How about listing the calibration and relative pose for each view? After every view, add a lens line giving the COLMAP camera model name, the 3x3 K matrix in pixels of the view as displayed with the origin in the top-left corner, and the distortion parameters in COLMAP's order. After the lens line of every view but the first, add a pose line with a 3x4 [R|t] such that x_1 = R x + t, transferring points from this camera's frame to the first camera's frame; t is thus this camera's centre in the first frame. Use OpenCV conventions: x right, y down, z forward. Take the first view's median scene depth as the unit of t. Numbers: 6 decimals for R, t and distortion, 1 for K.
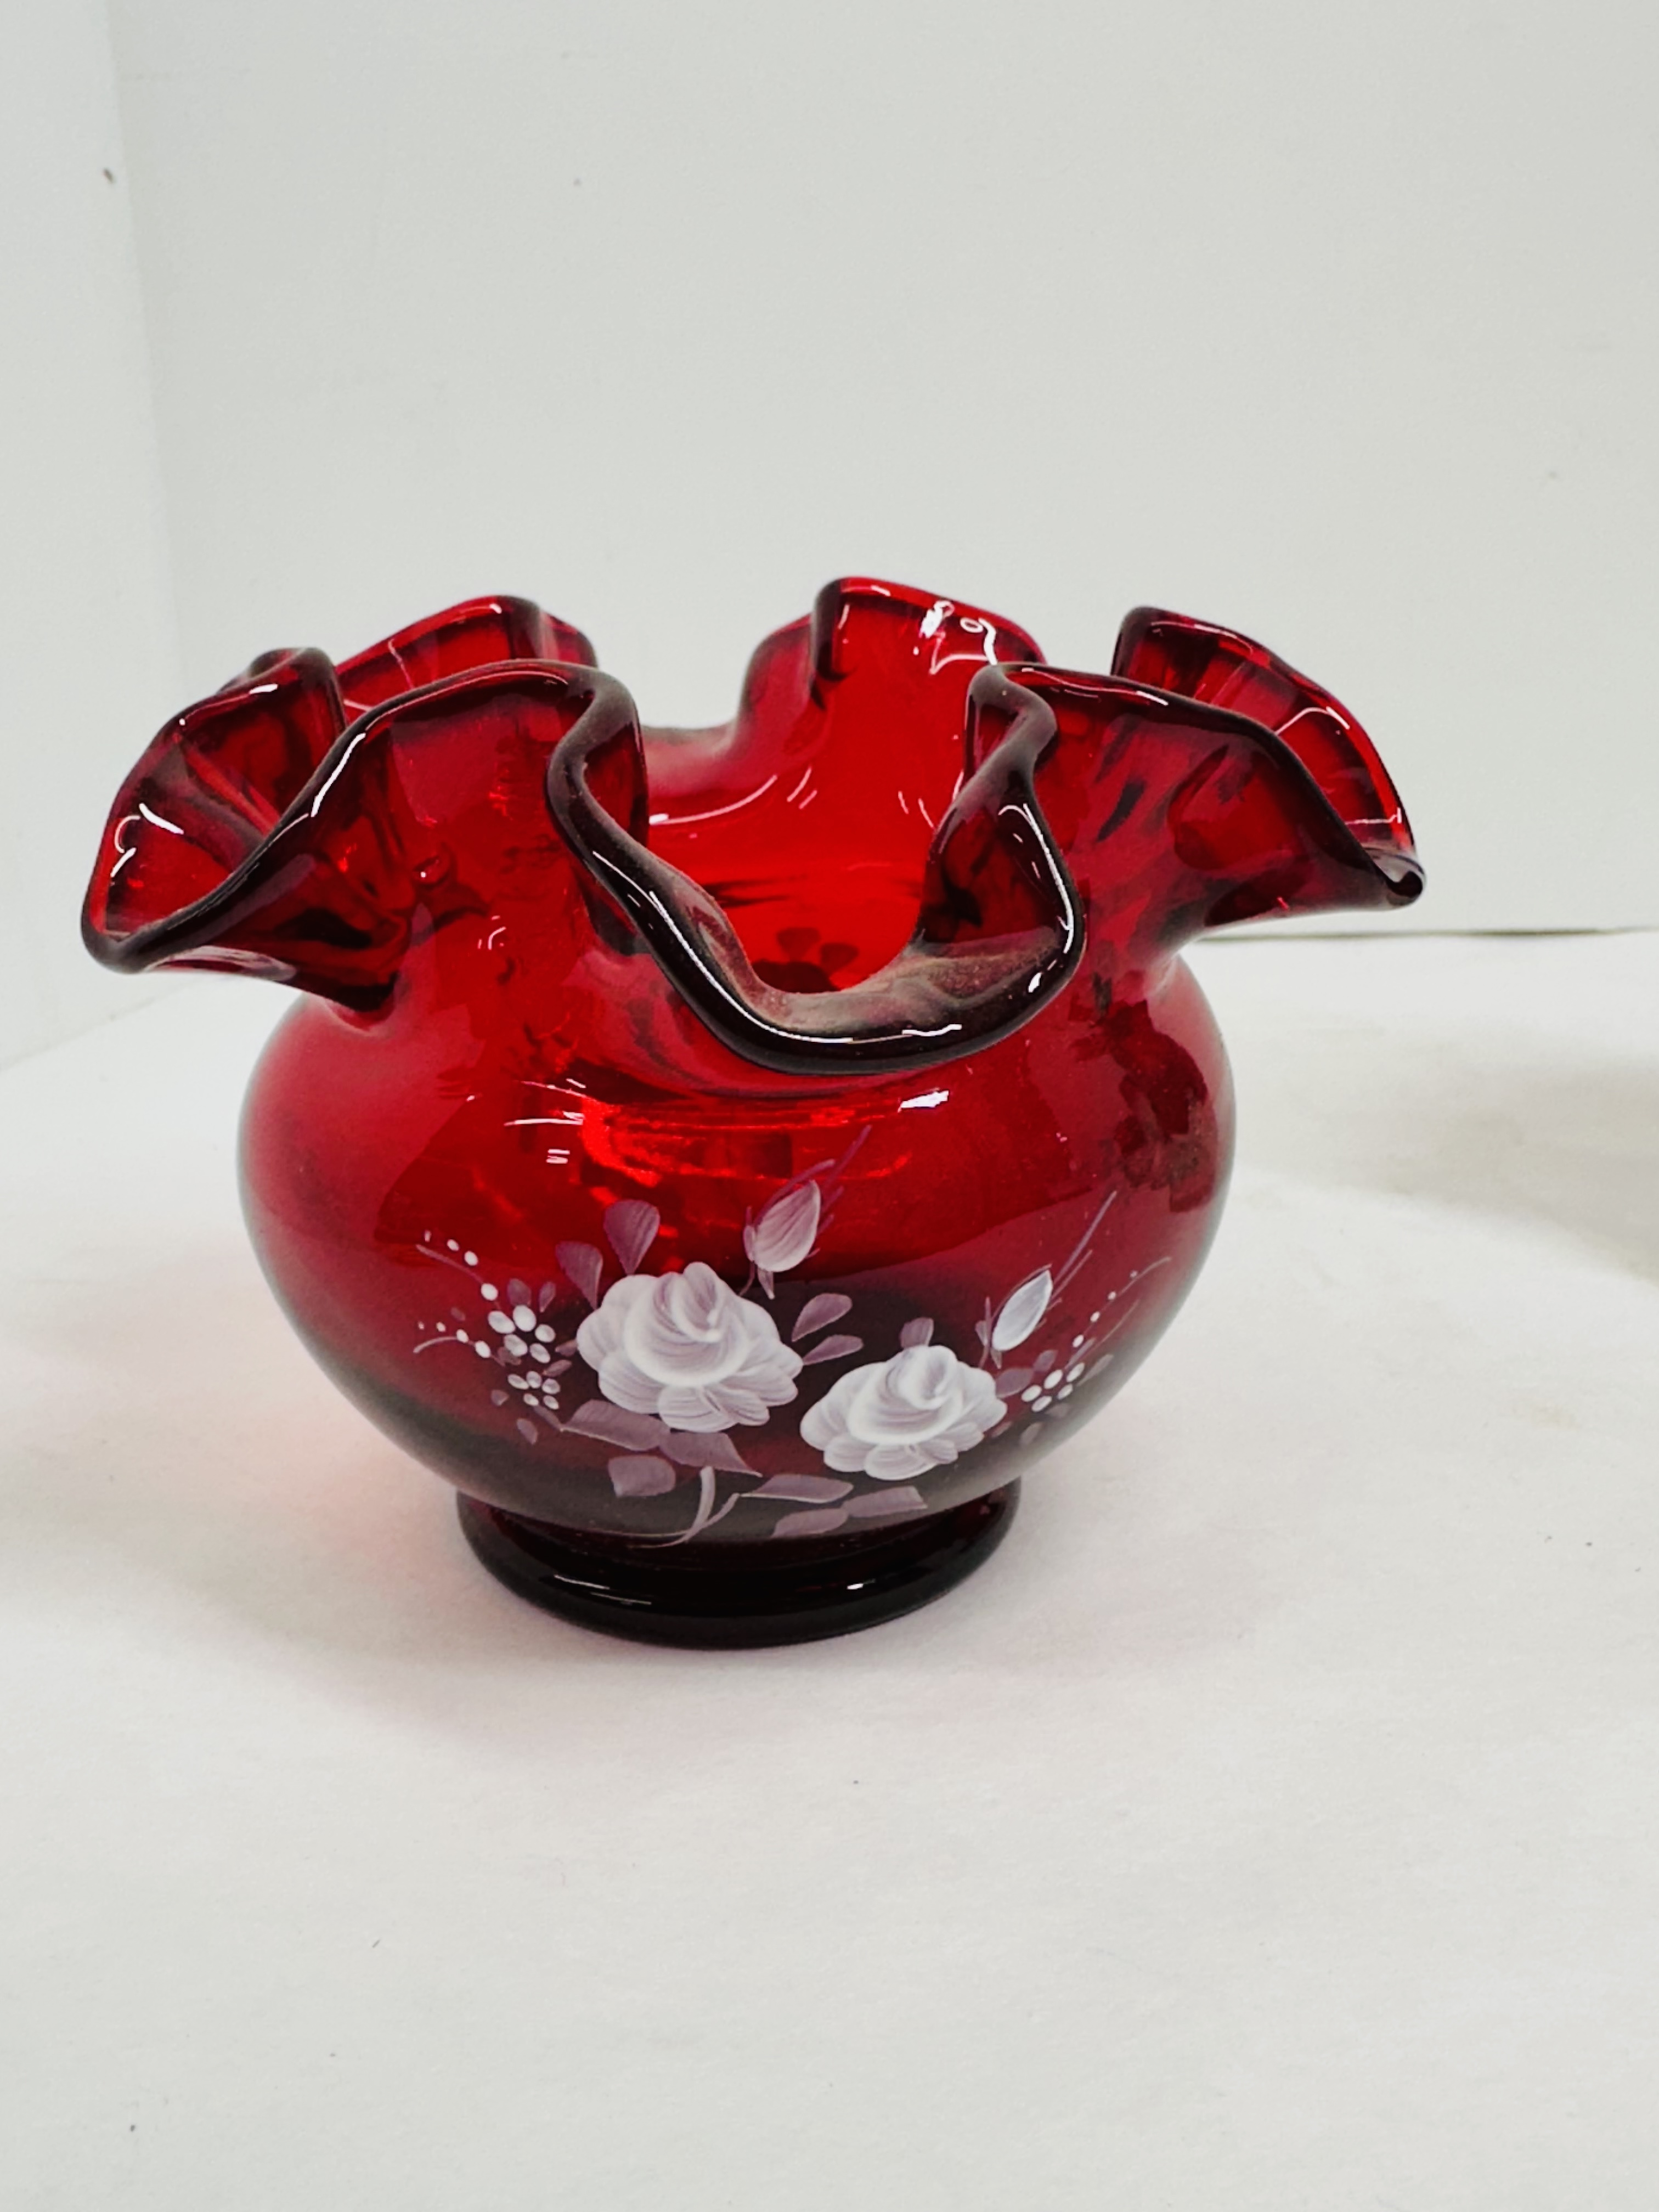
lens RADIAL K [[2163.5, 0, 830.9], [0, 2163.5, 1118.9], [0, 0, 1]] dist [-0.010799, 0.000000]
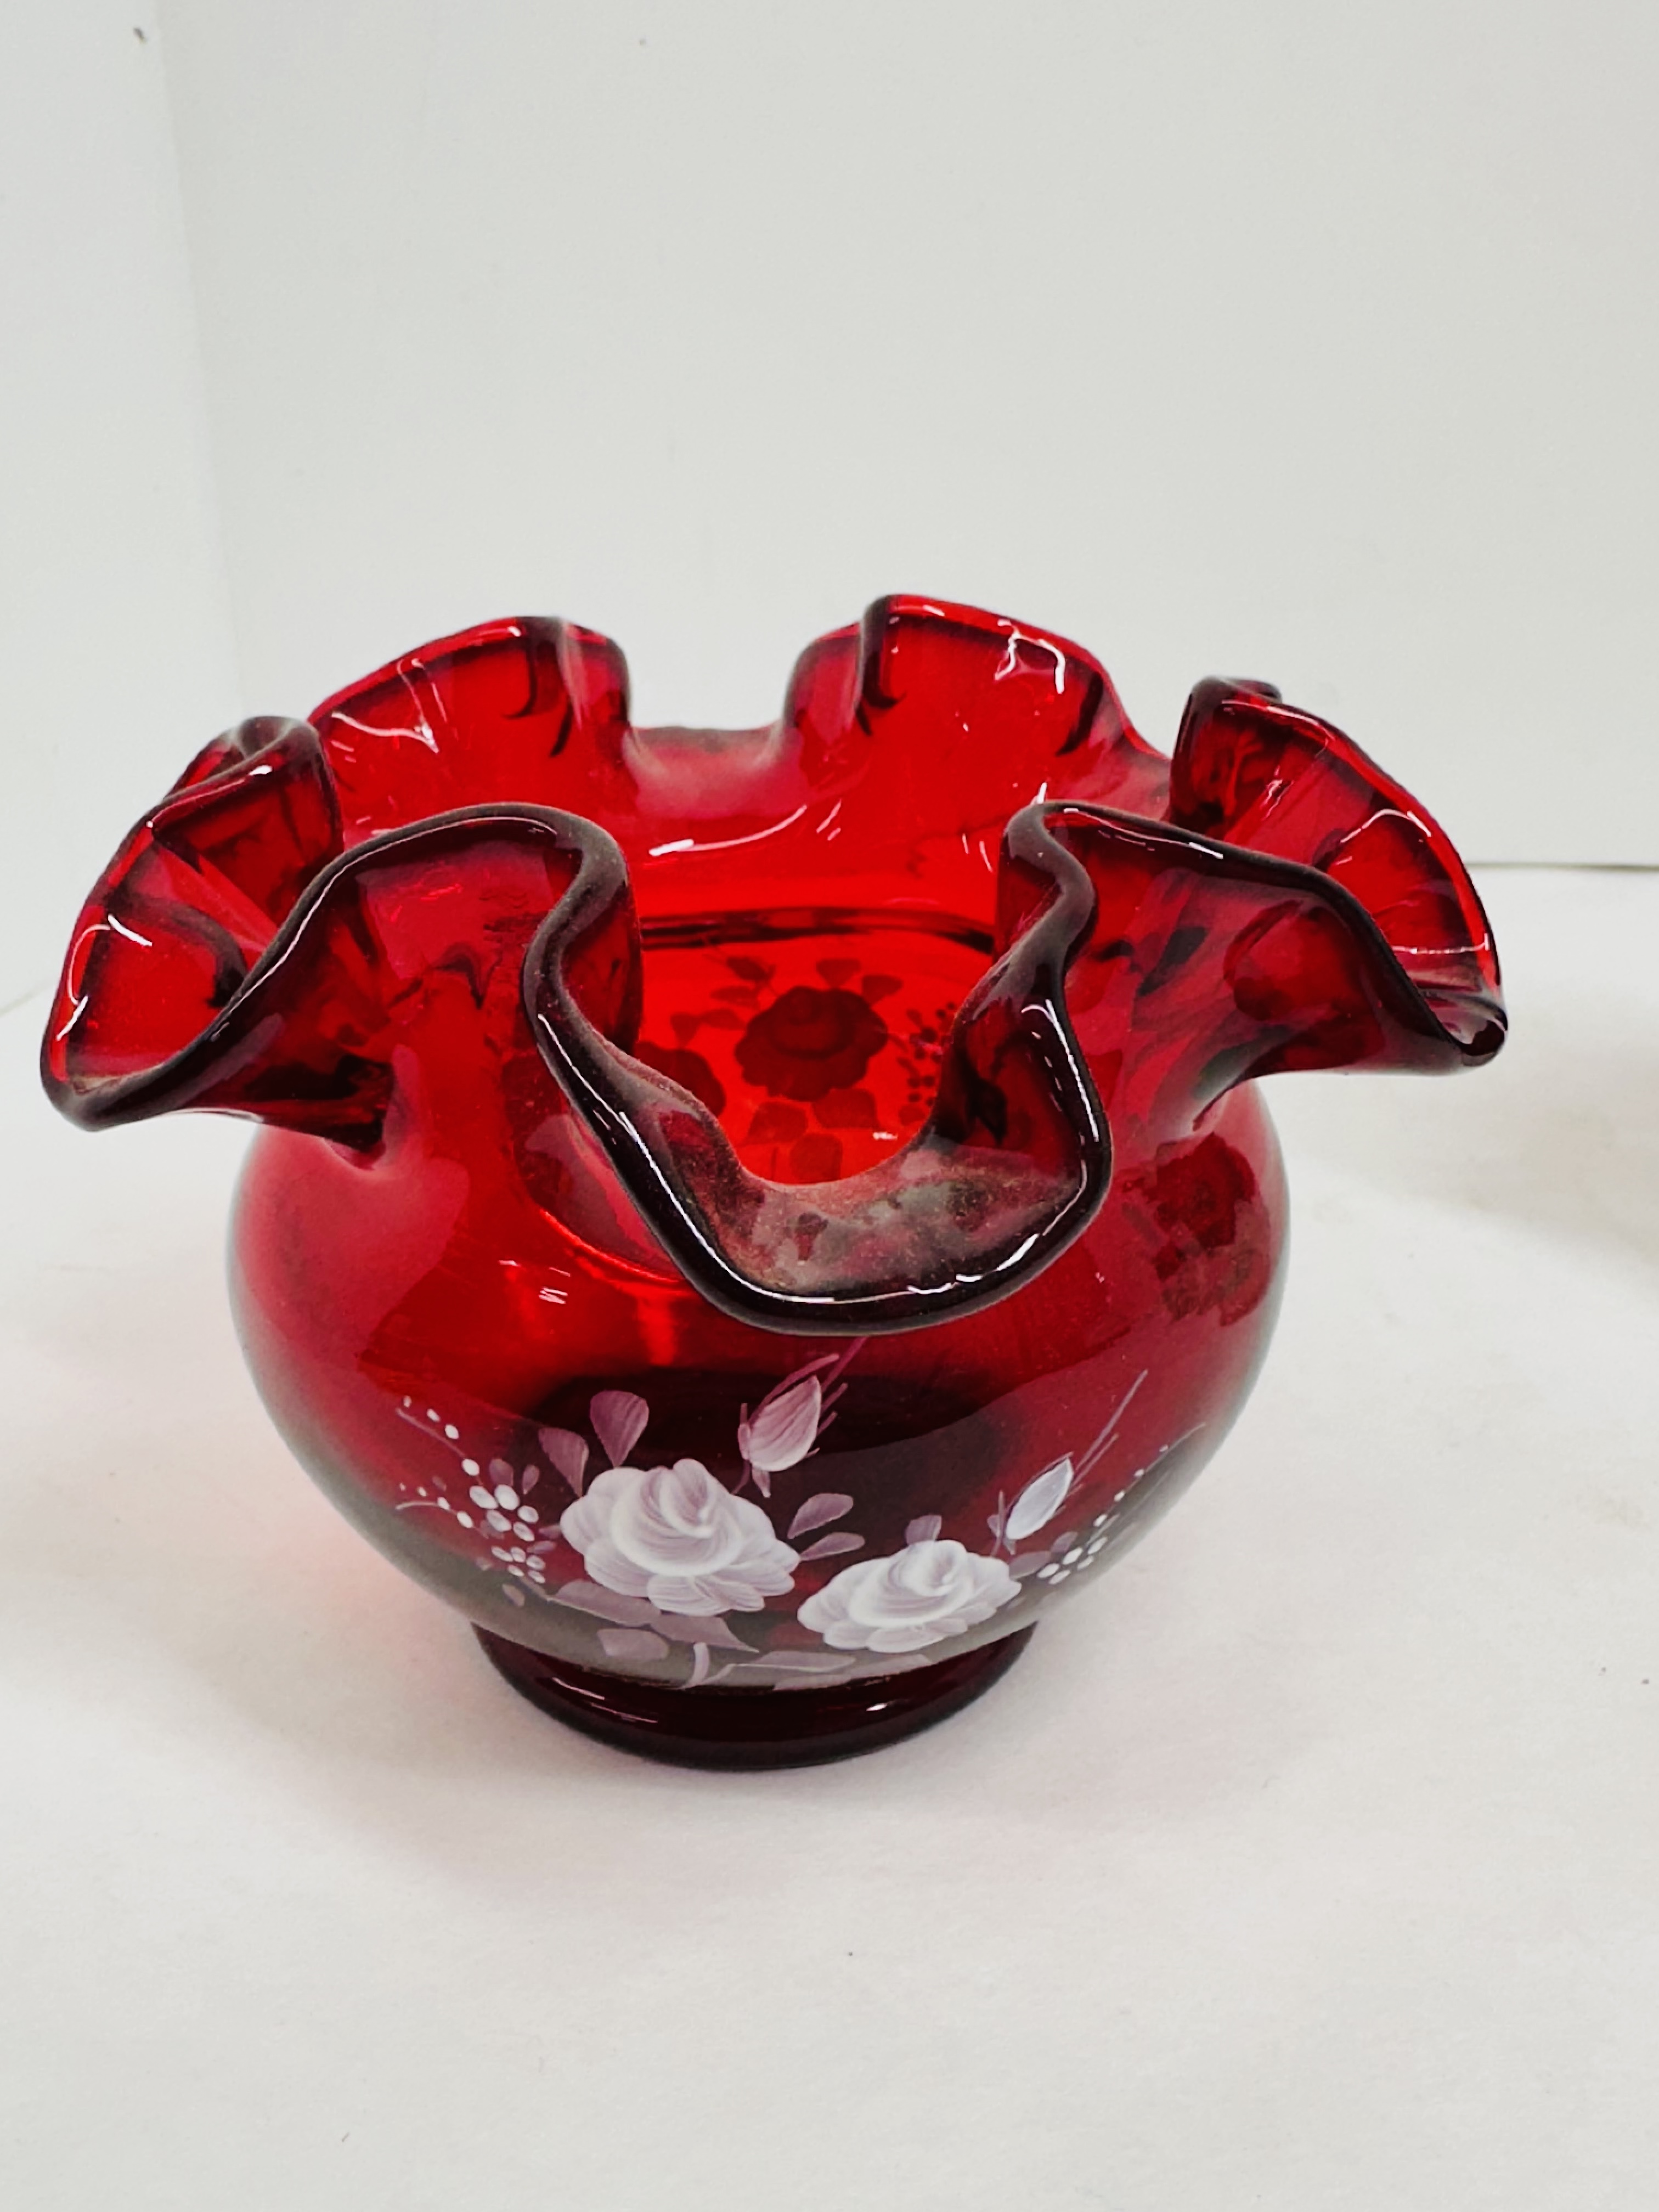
lens RADIAL K [[2163.5, 0, 828.2], [0, 2163.5, 1108.2], [0, 0, 1]] dist [-0.010799, 0.000000]
pose [[0.998576, 0.030583, -0.043700, 0.032335], [-0.025709, 0.993814, 0.108043, -0.173019], [0.046734, -0.106766, 0.993185, 0.084381]]
